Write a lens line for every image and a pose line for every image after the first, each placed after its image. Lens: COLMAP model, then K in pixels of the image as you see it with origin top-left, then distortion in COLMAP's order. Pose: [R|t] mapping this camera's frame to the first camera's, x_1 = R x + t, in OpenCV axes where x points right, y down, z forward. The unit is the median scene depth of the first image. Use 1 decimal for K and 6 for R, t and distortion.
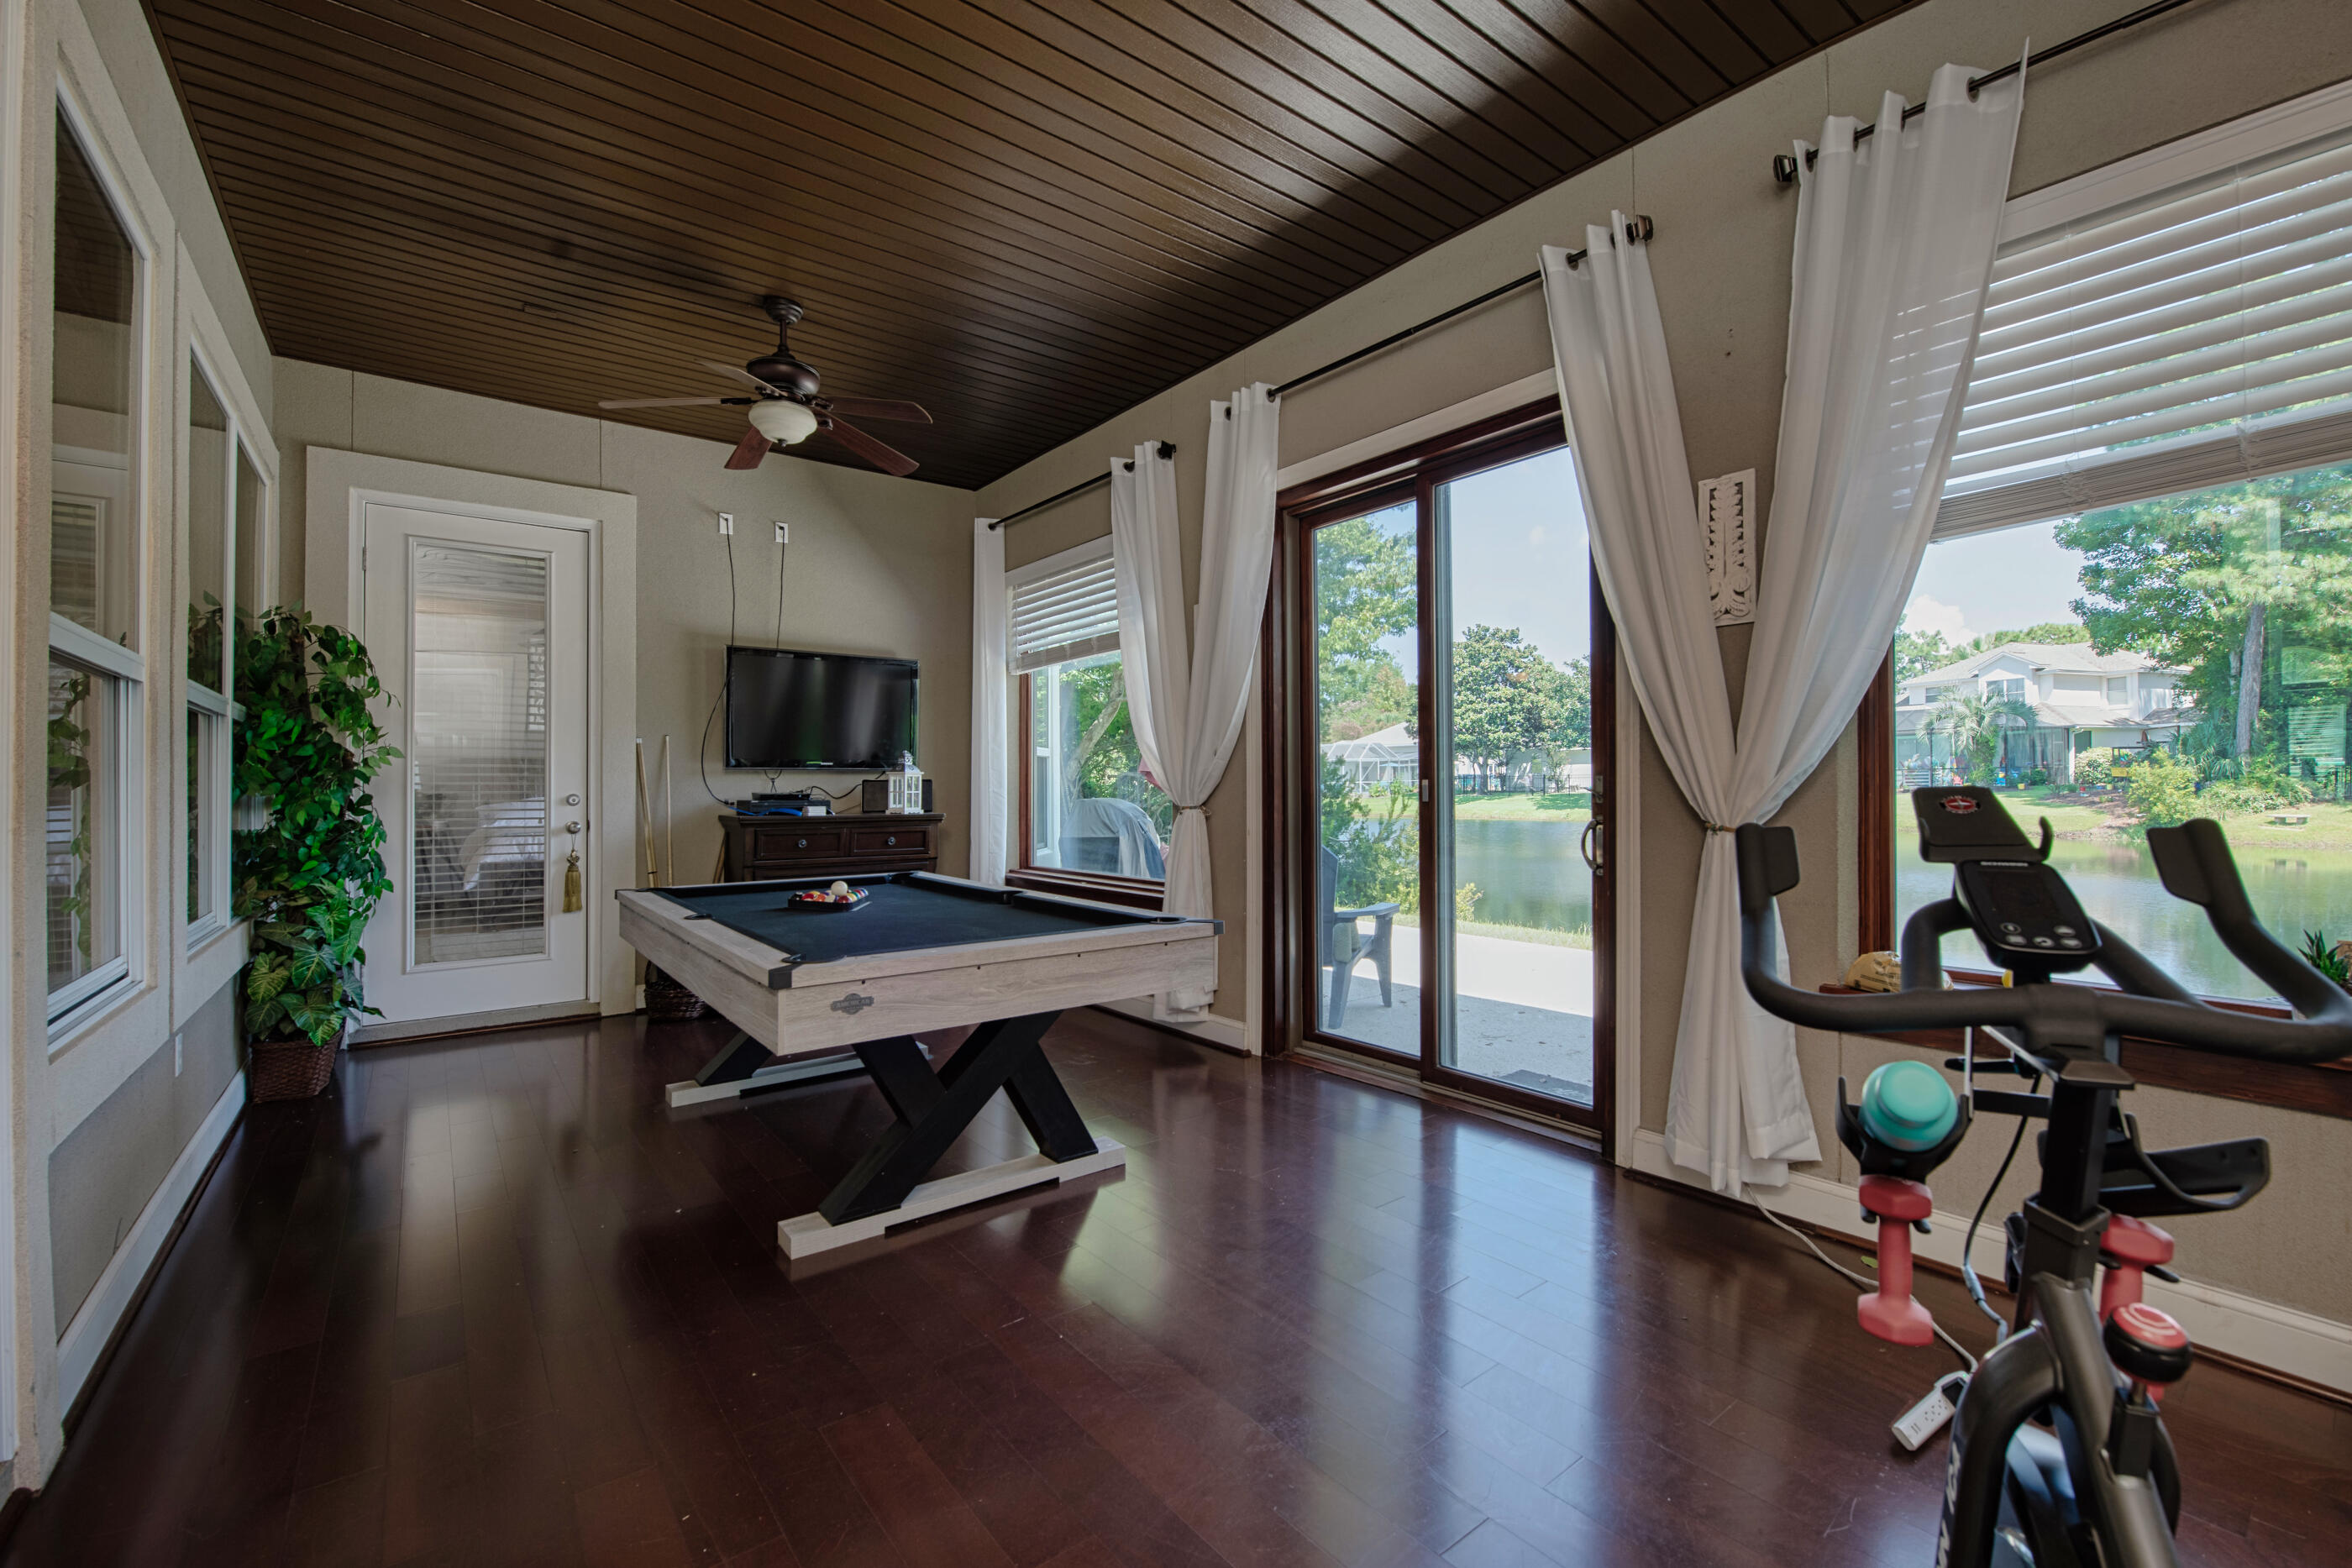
lens RADIAL K [[993.9, 0, 1176.0], [0, 993.9, 784.0], [0, 0, 1]] dist [-0.016200, -0.000042]
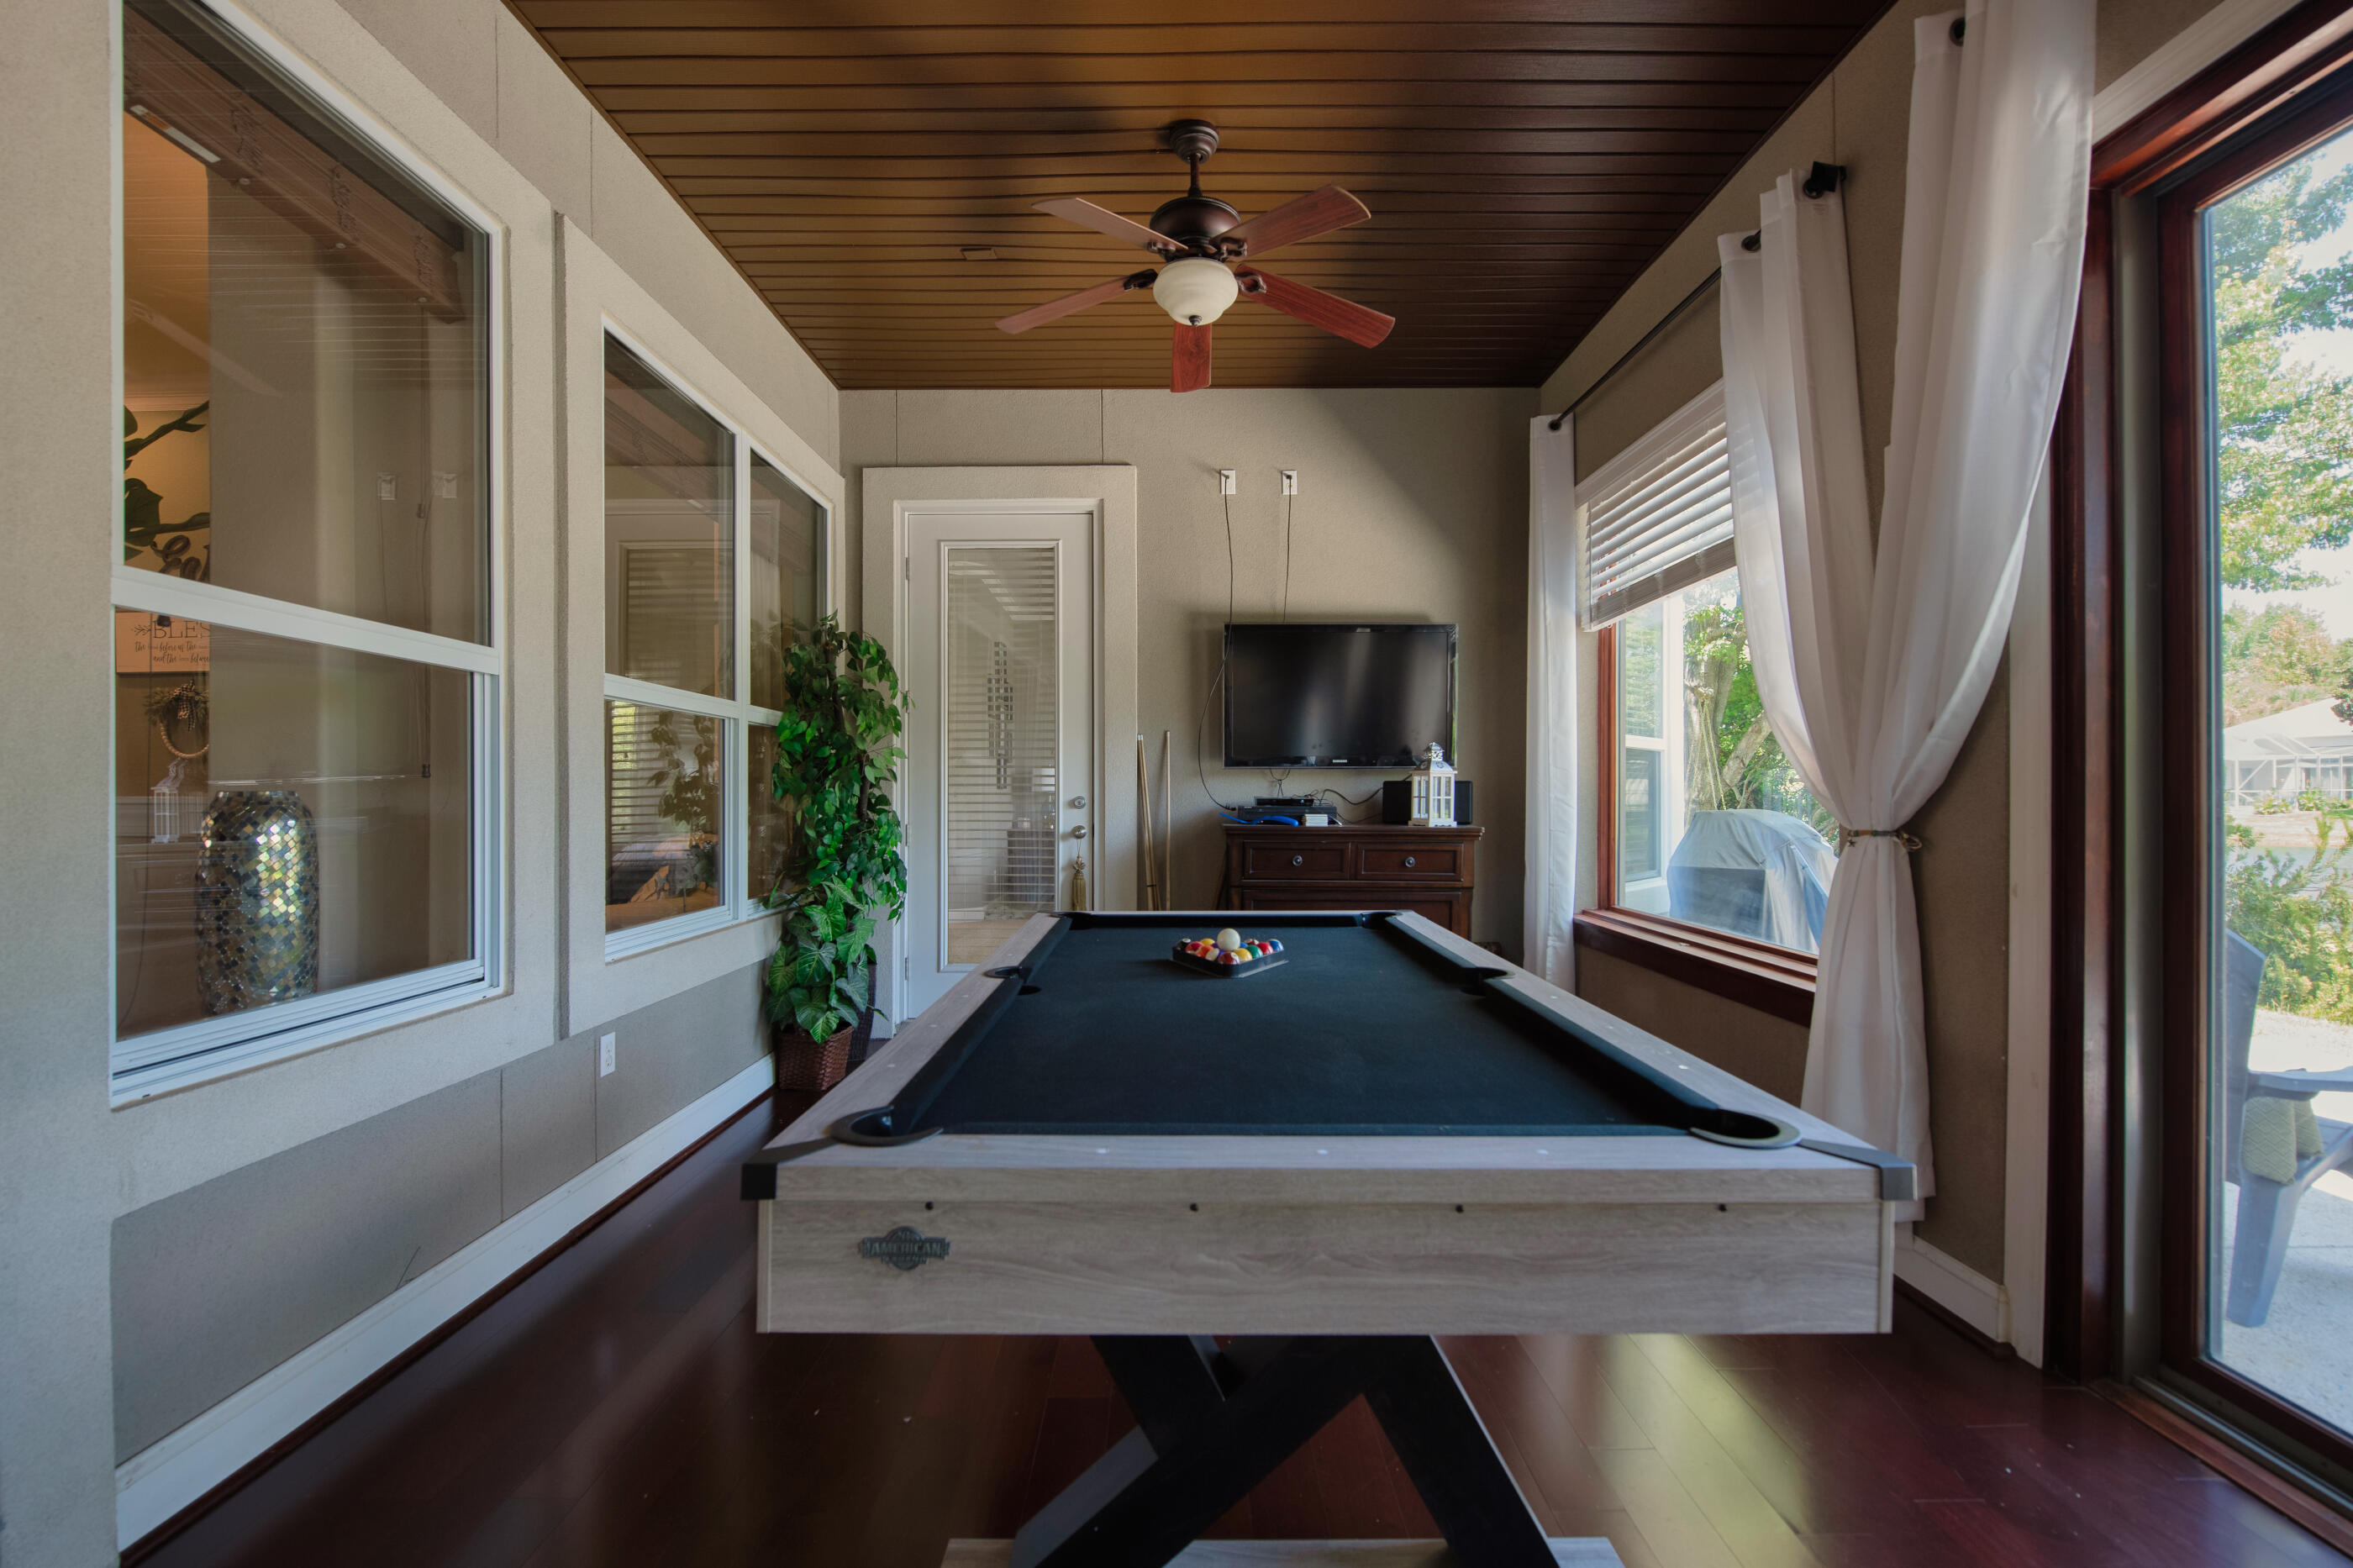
lens RADIAL K [[994.3, 0, 1176.5], [0, 994.3, 784.0], [0, 0, 1]] dist [-0.016200, -0.000042]
pose [[0.801614, 0.002299, -0.597838, 0.026184], [-0.004786, 0.999985, -0.002572, 0.000657], [0.597823, 0.004923, 0.801613, 0.314398]]
